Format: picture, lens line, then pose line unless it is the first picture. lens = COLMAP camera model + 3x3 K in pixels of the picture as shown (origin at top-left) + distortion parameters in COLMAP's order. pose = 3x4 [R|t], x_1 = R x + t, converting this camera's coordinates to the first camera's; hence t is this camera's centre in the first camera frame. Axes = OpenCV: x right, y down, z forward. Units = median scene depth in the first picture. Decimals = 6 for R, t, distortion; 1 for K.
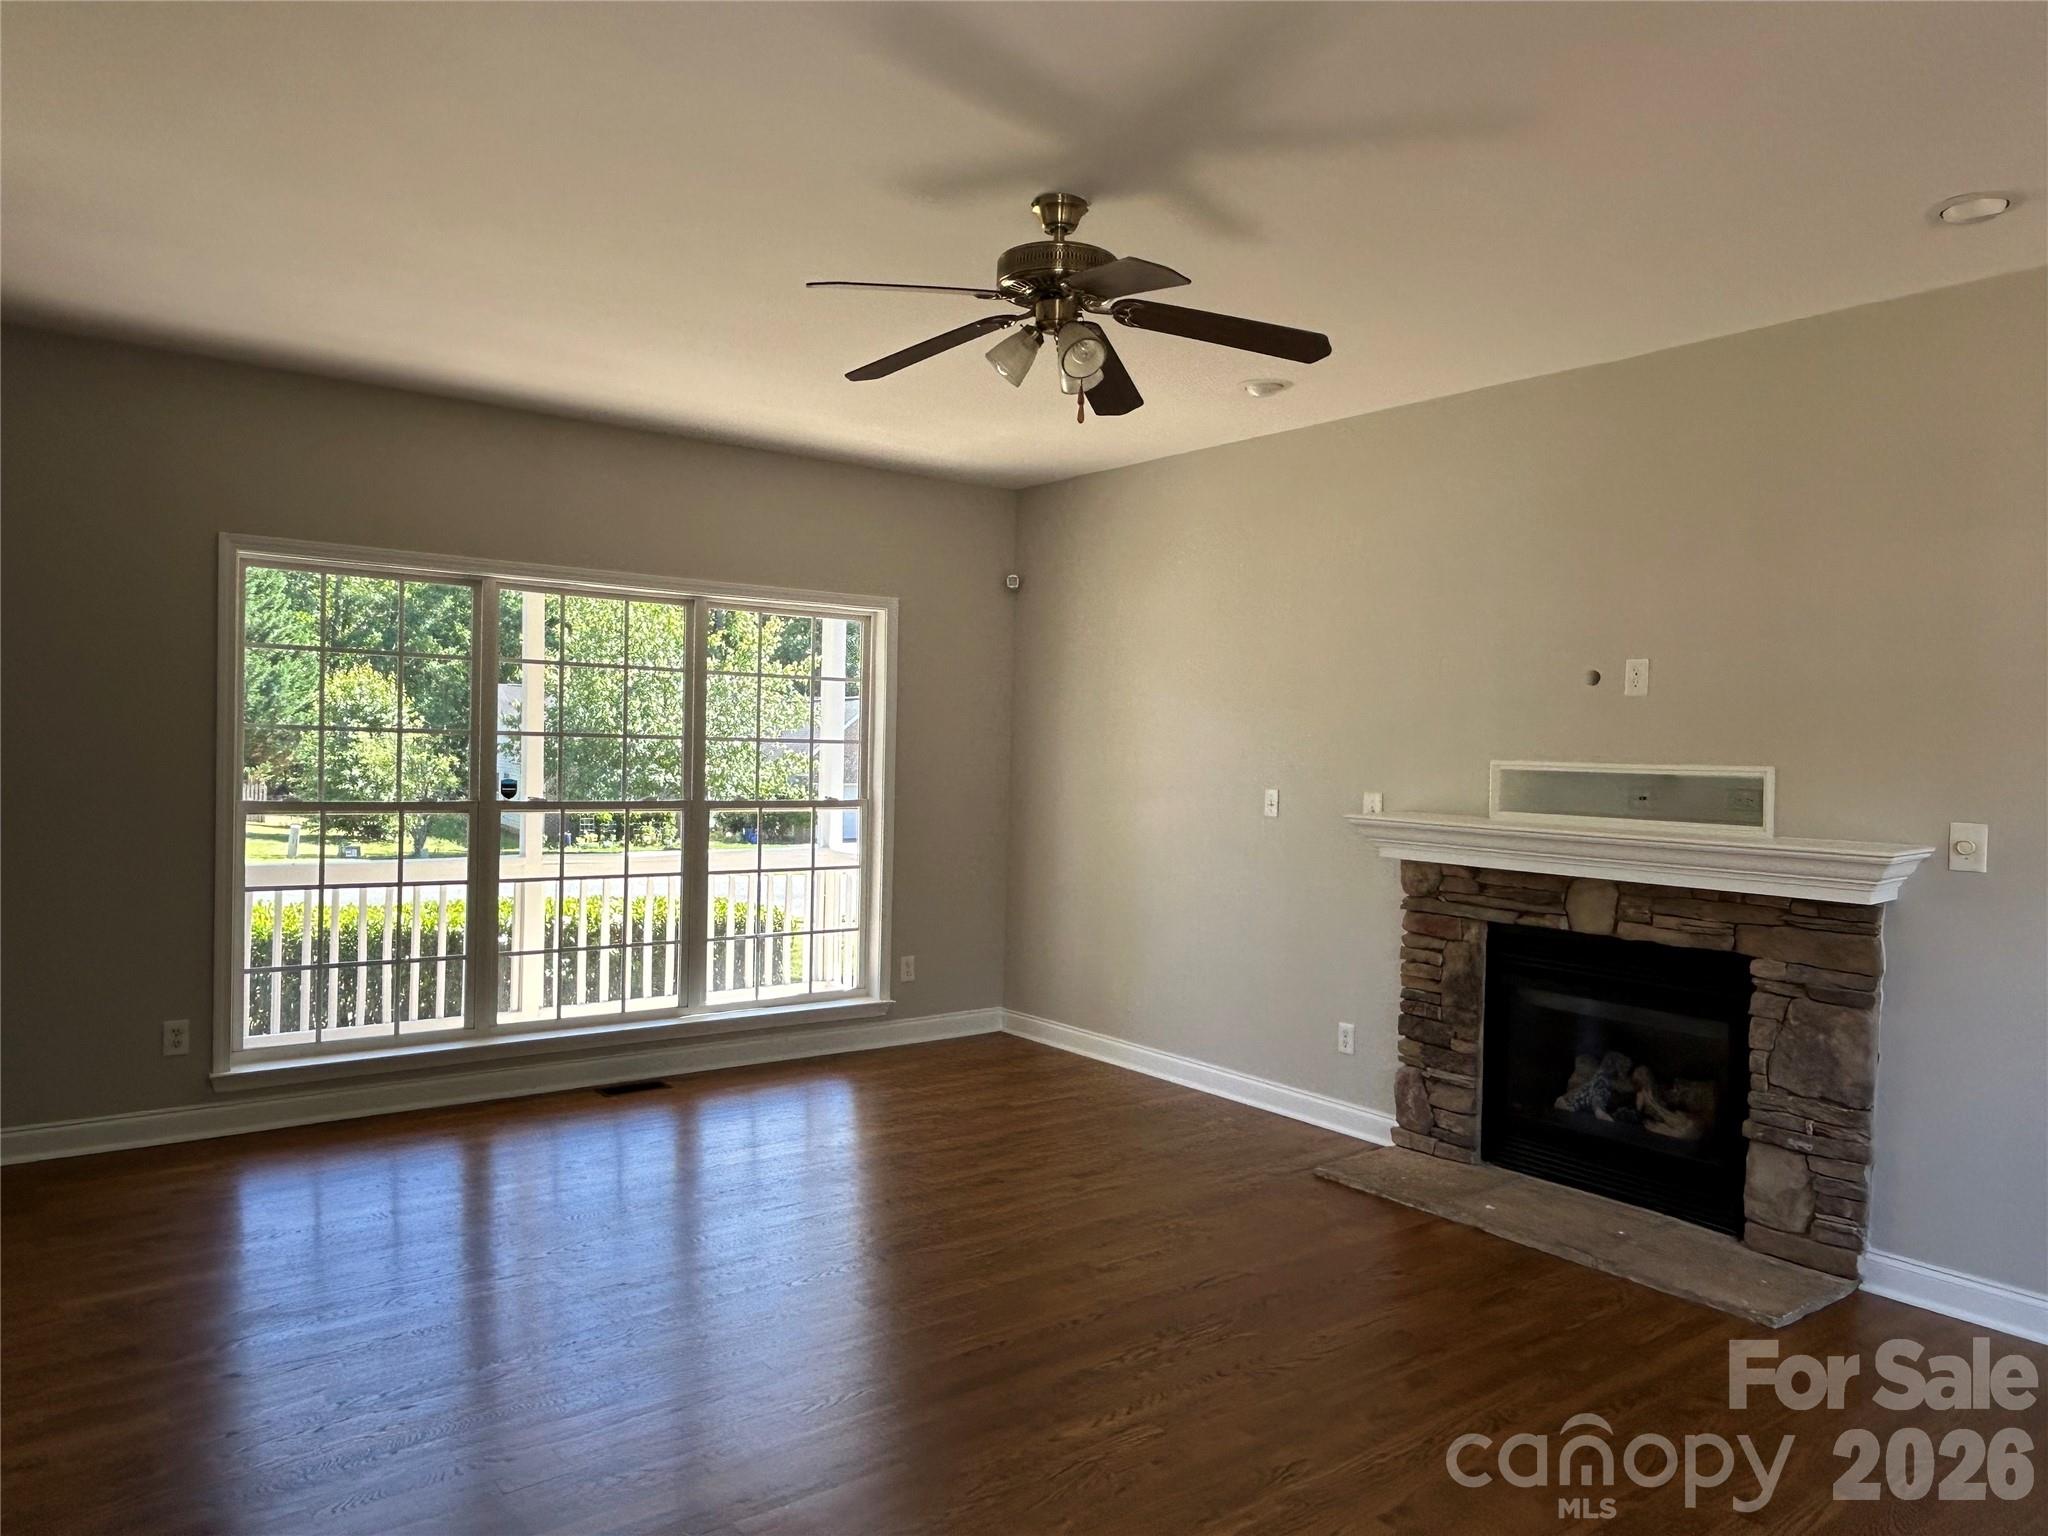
lens RADIAL K [[1388.3, 0, 1013.8], [0, 1388.3, 775.3], [0, 0, 1]] dist [0.006058, -0.007283]
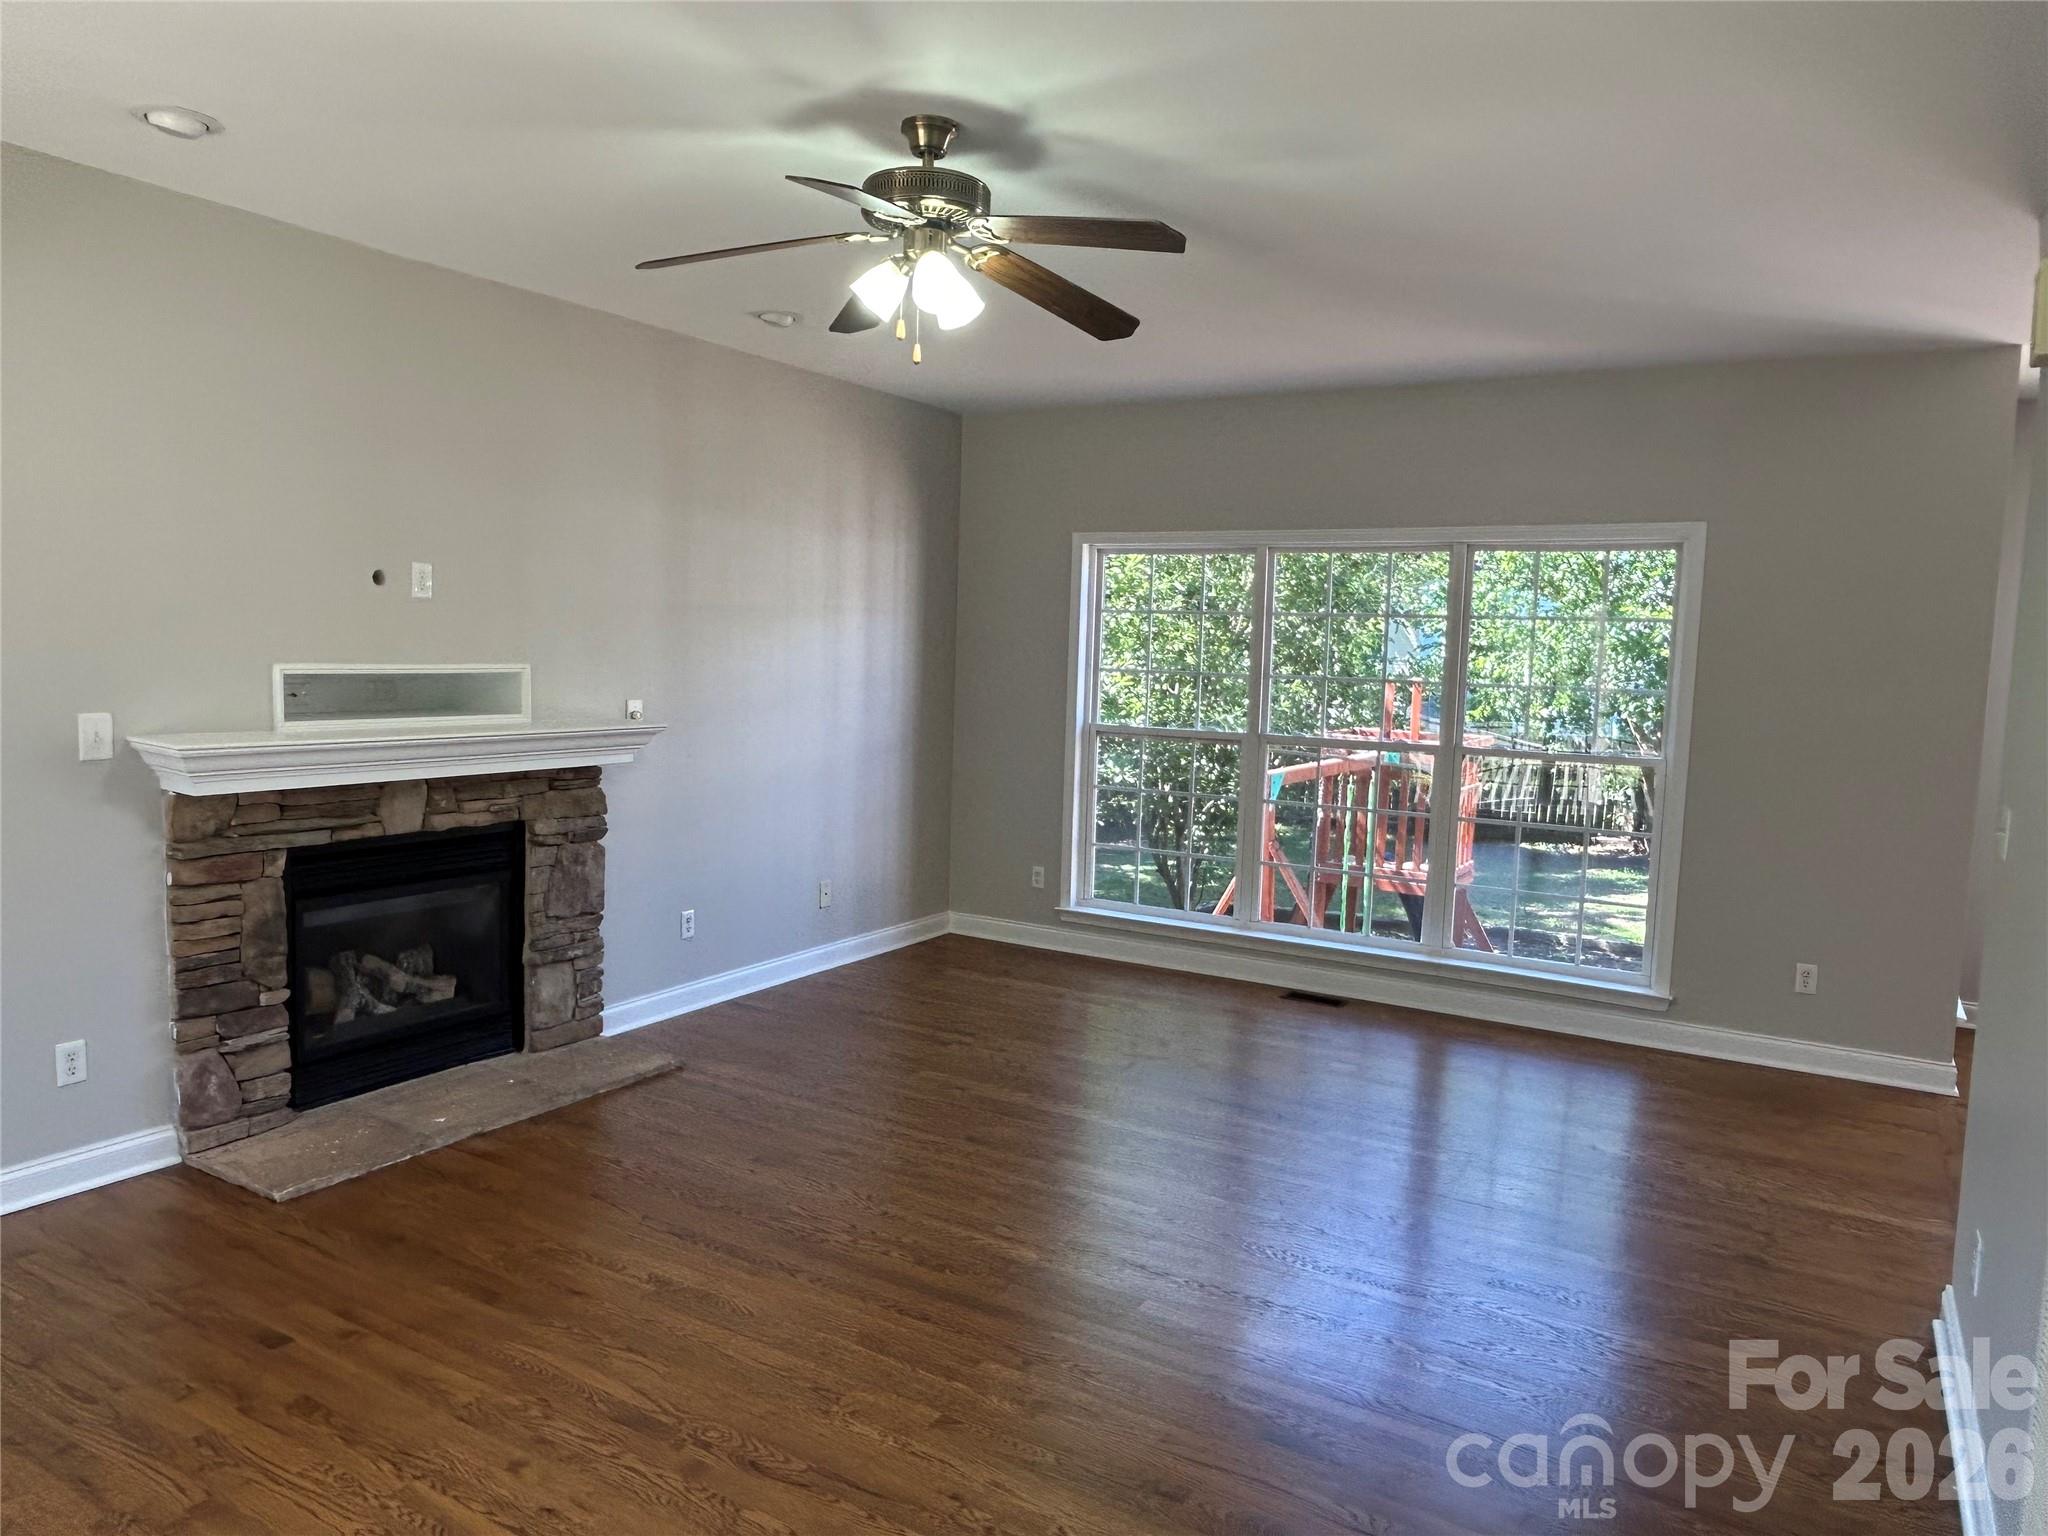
lens RADIAL K [[1388.3, 0, 1013.8], [0, 1388.3, 775.3], [0, 0, 1]] dist [0.006058, -0.007283]
pose [[-0.367001, -0.127585, 0.921430, -0.683738], [-0.021636, 0.991452, 0.128663, -0.069022], [-0.929969, 0.027284, -0.366624, 0.966535]]
